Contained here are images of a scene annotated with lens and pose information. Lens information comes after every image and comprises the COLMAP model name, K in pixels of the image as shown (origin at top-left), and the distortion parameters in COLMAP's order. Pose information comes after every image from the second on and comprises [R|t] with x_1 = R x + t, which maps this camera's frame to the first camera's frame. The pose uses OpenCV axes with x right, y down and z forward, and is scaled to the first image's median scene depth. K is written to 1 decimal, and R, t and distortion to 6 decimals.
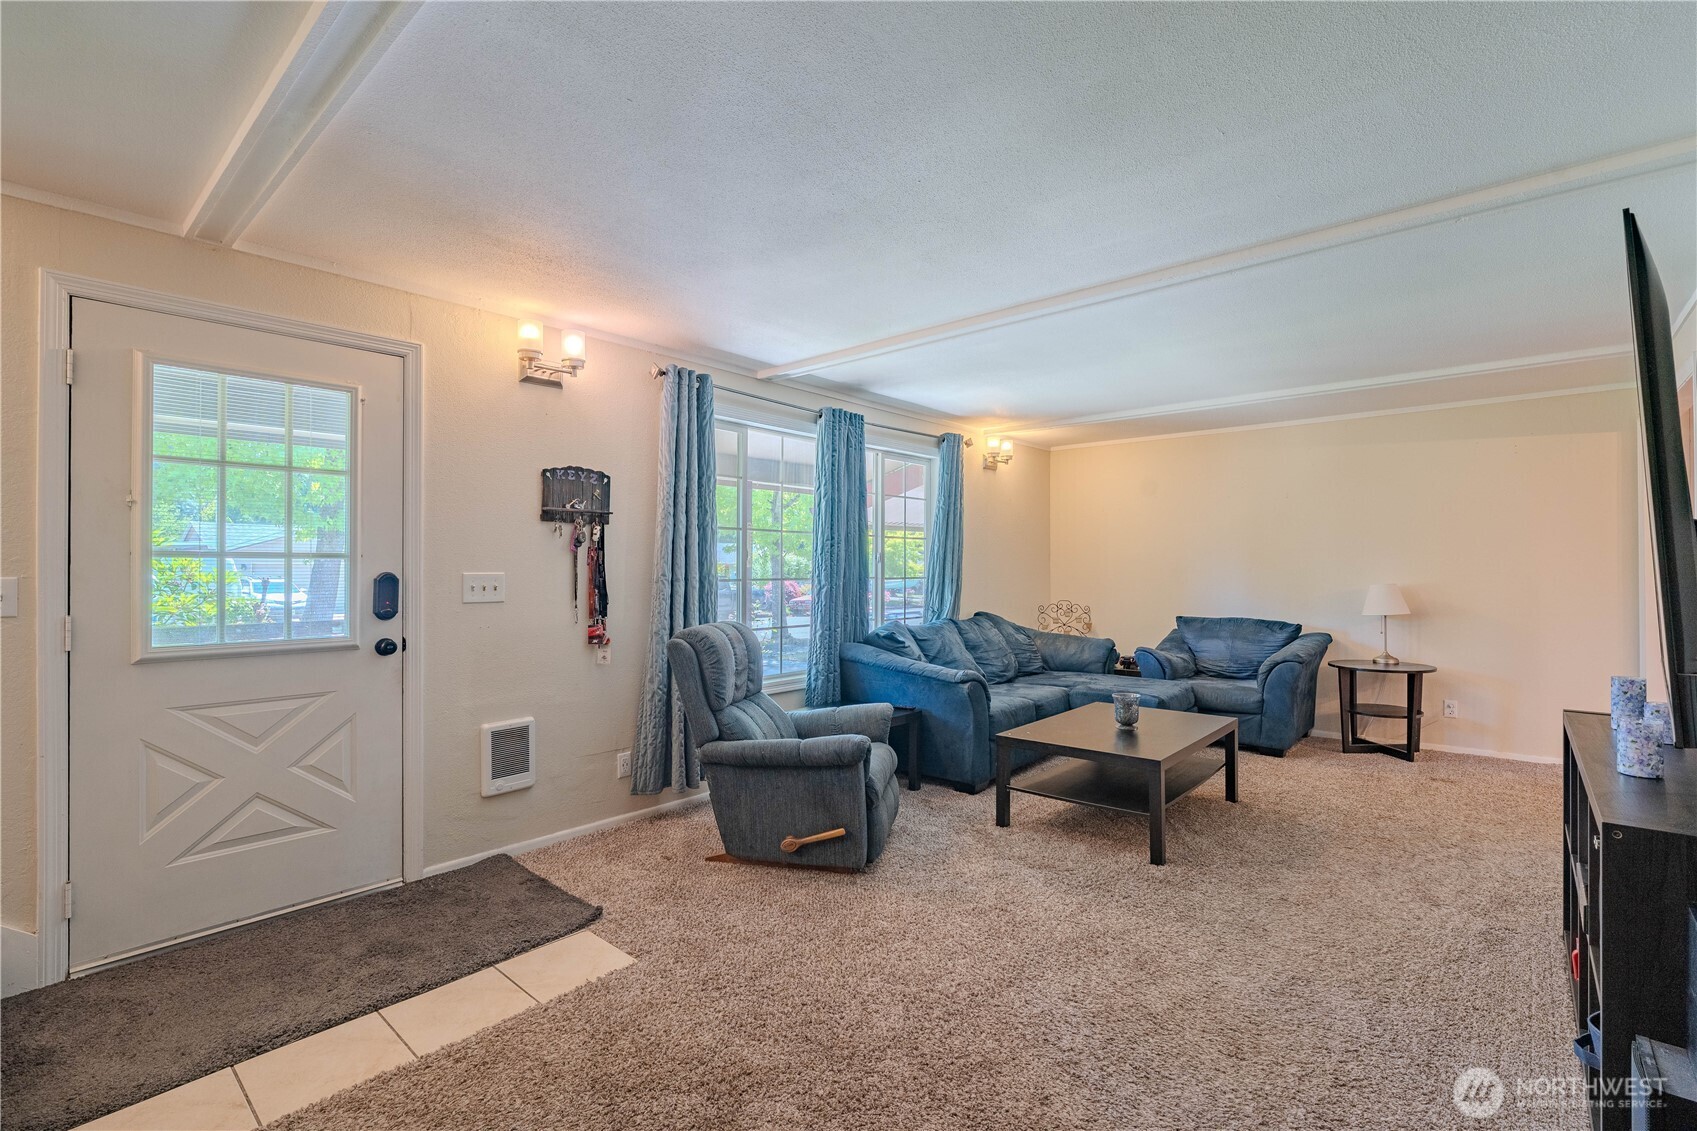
lens RADIAL K [[772.0, 0, 848.5], [0, 772.0, 565.5], [0, 0, 1]] dist [-0.003198, -0.000100]
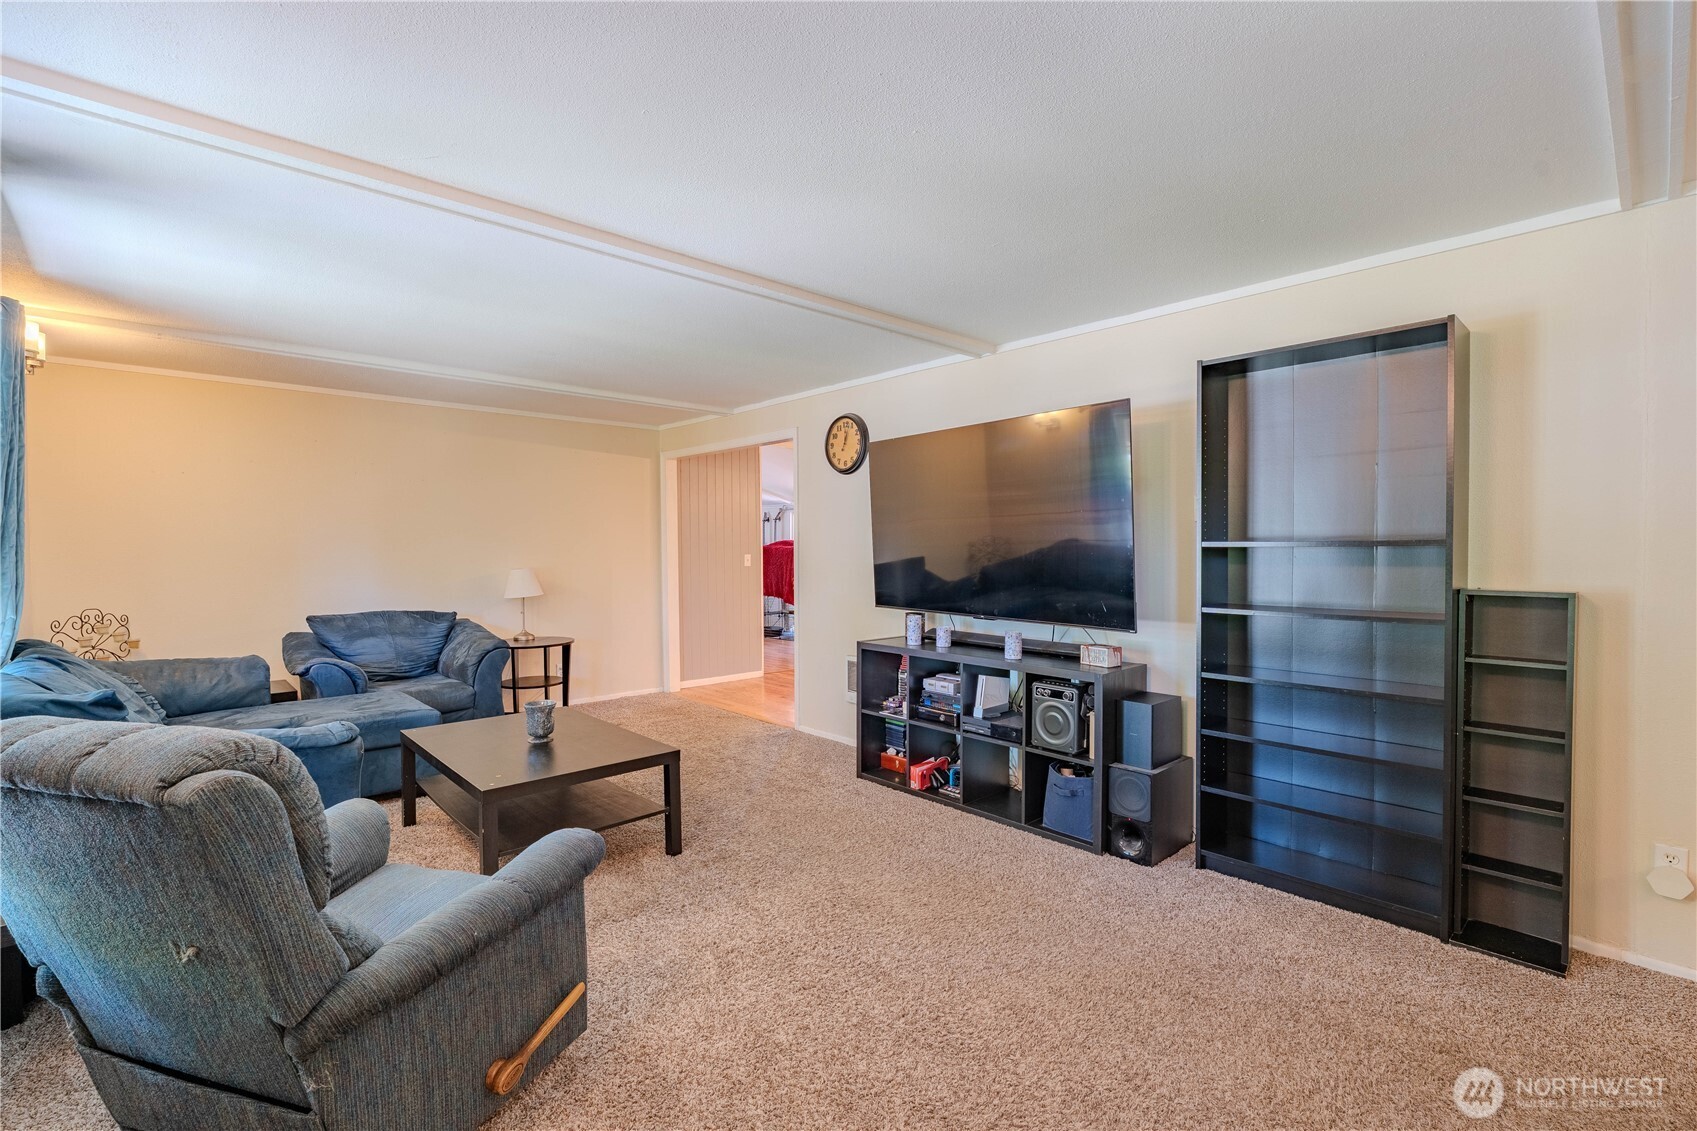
lens RADIAL K [[772.0, 0, 848.5], [0, 772.0, 565.5], [0, 0, 1]] dist [-0.003198, -0.000100]
pose [[0.085393, -0.022227, 0.996099, -0.464540], [-0.002708, 0.999742, 0.022540, -0.008043], [-0.996344, -0.004622, 0.085311, 0.568059]]
